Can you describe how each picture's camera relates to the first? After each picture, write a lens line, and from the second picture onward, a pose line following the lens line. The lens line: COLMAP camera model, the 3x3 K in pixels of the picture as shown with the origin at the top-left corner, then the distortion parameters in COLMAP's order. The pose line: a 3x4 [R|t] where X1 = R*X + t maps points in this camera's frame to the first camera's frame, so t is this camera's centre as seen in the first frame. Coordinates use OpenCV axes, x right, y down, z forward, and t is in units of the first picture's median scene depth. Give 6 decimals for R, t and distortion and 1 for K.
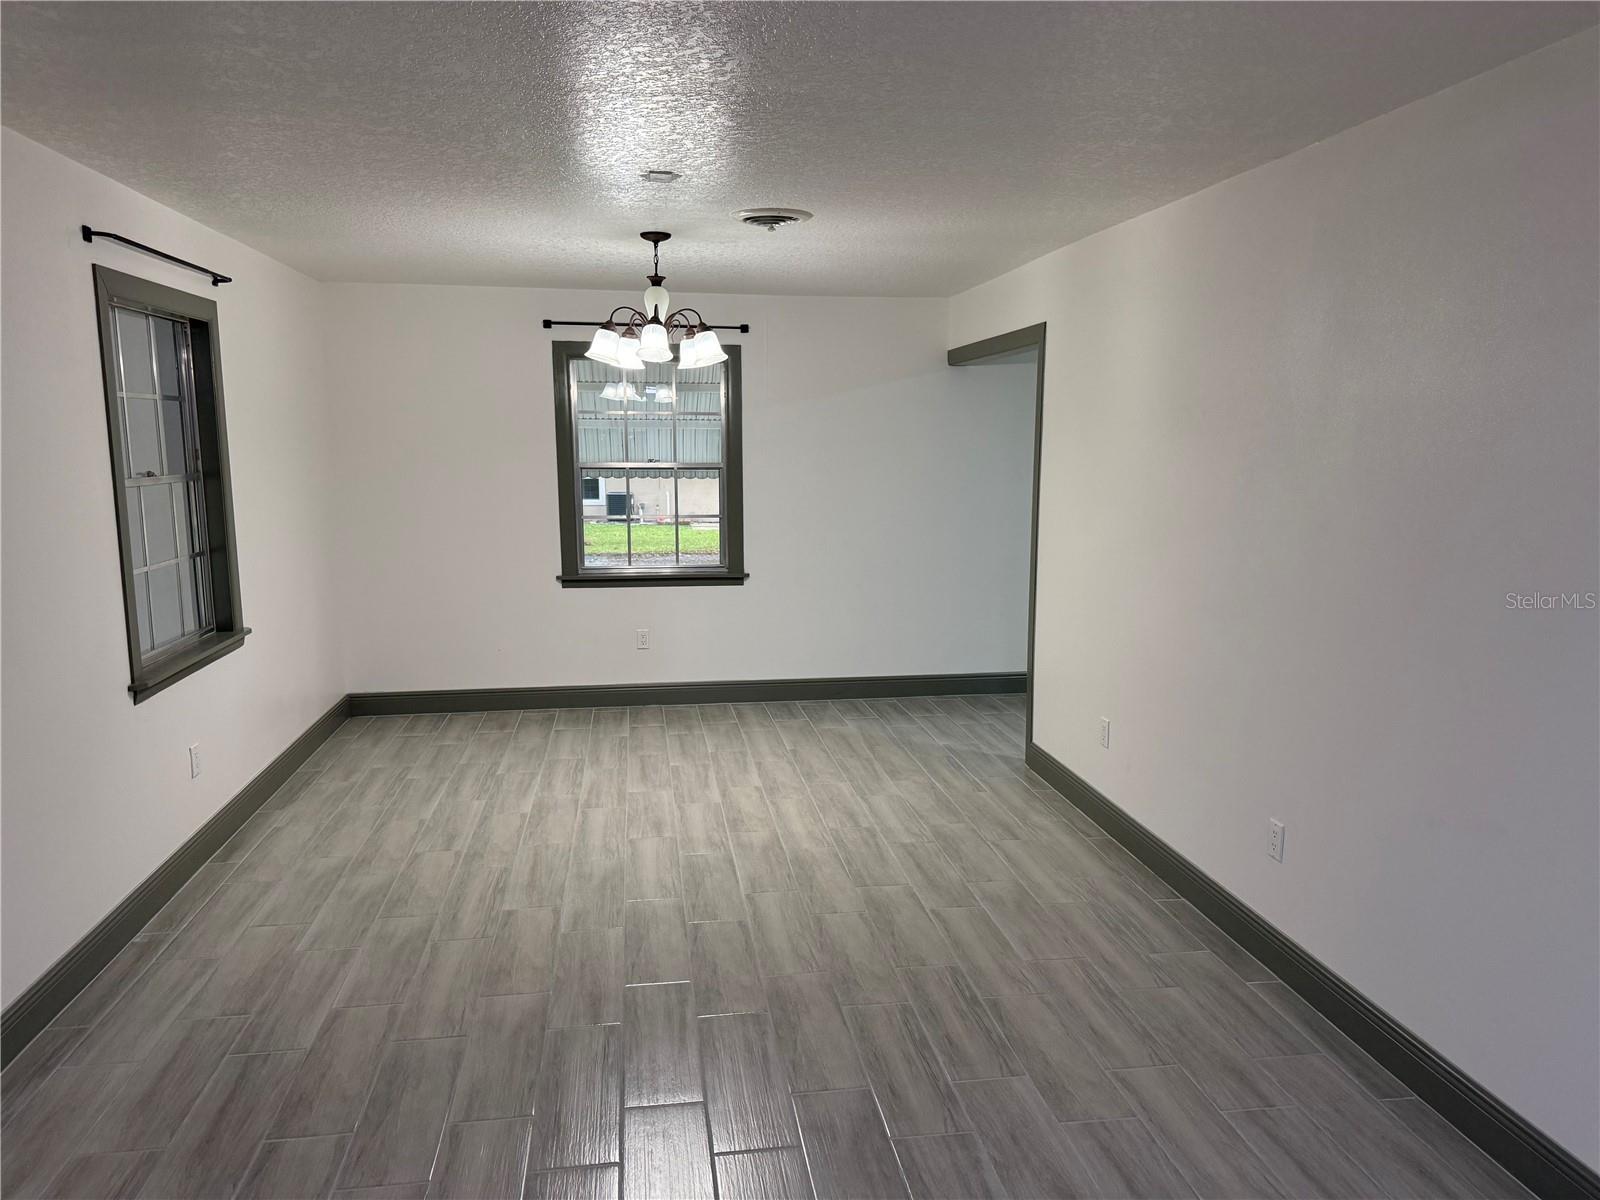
lens RADIAL K [[1124.2, 0, 804.3], [0, 1124.2, 596.2], [0, 0, 1]] dist [0.059735, -0.067059]
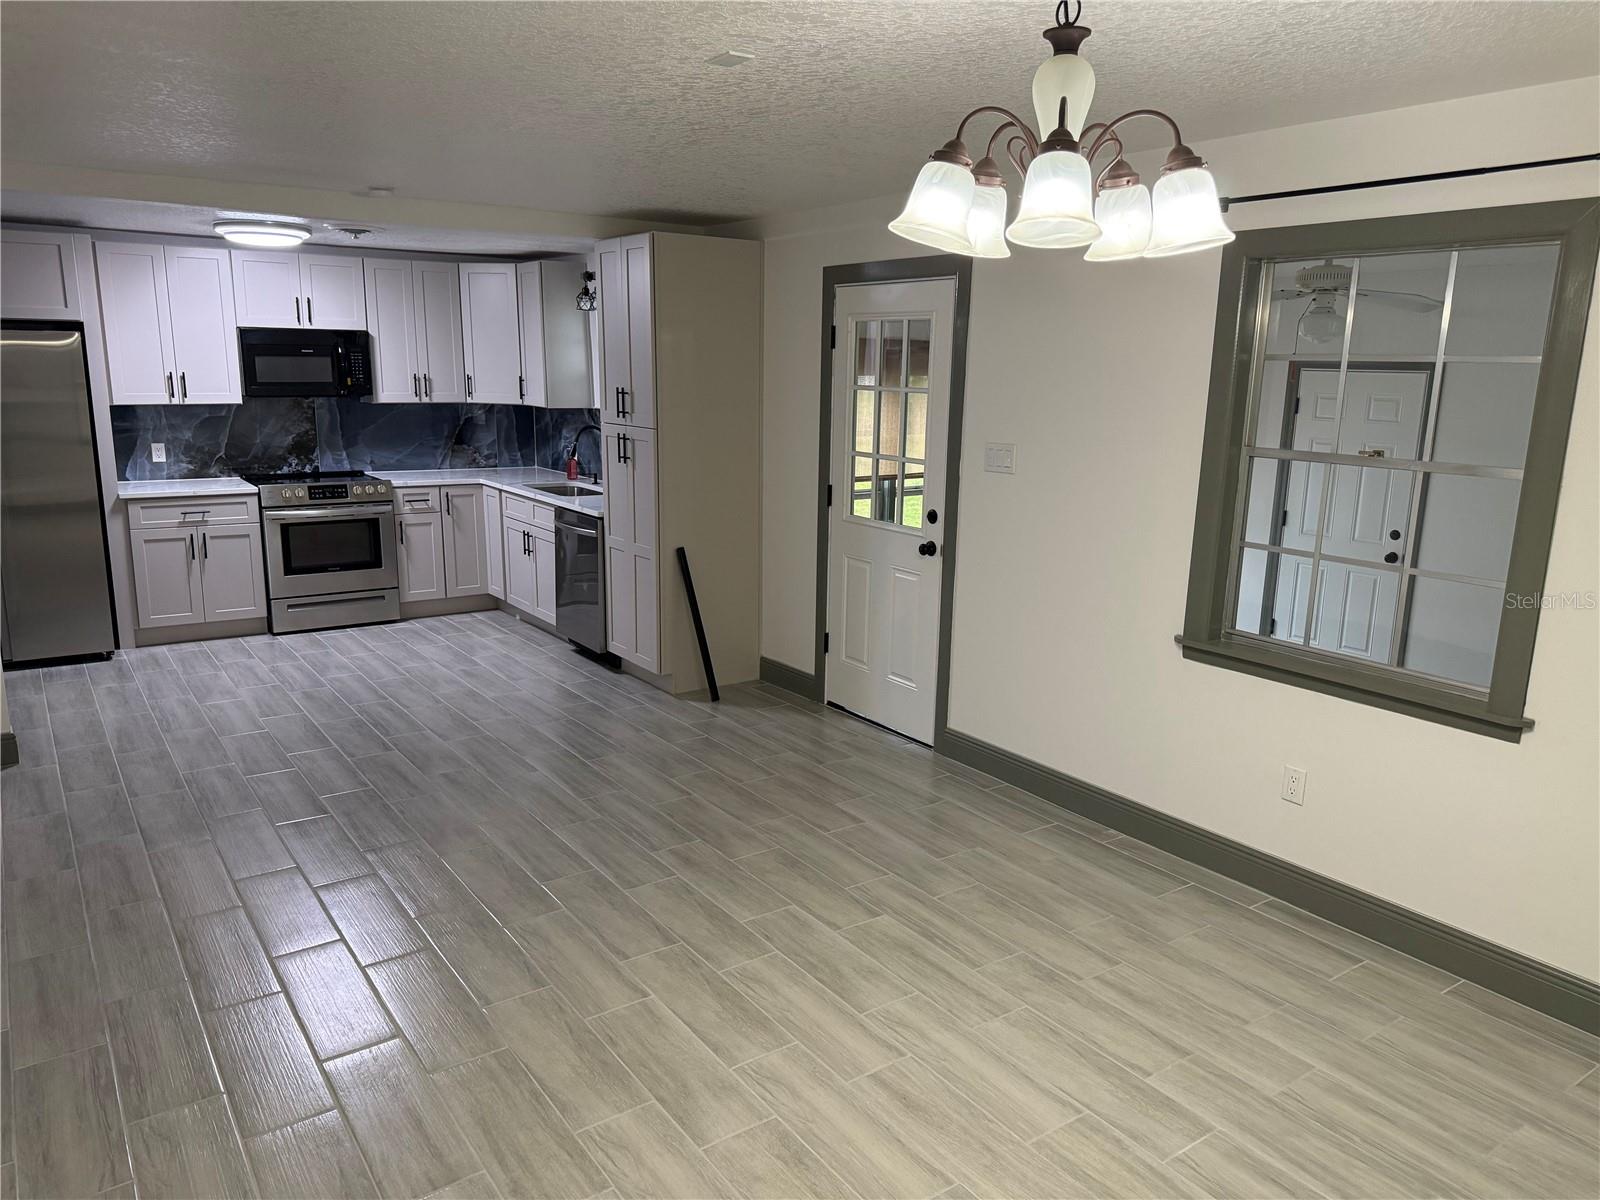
lens RADIAL K [[1124.2, 0, 801.8], [0, 1124.2, 604.3], [0, 0, 1]] dist [0.059735, -0.067059]
pose [[-0.896413, 0.073609, -0.437065, 0.163315], [-0.084188, 0.939882, 0.330960, -0.237298], [0.435151, 0.333472, -0.836325, 1.515452]]
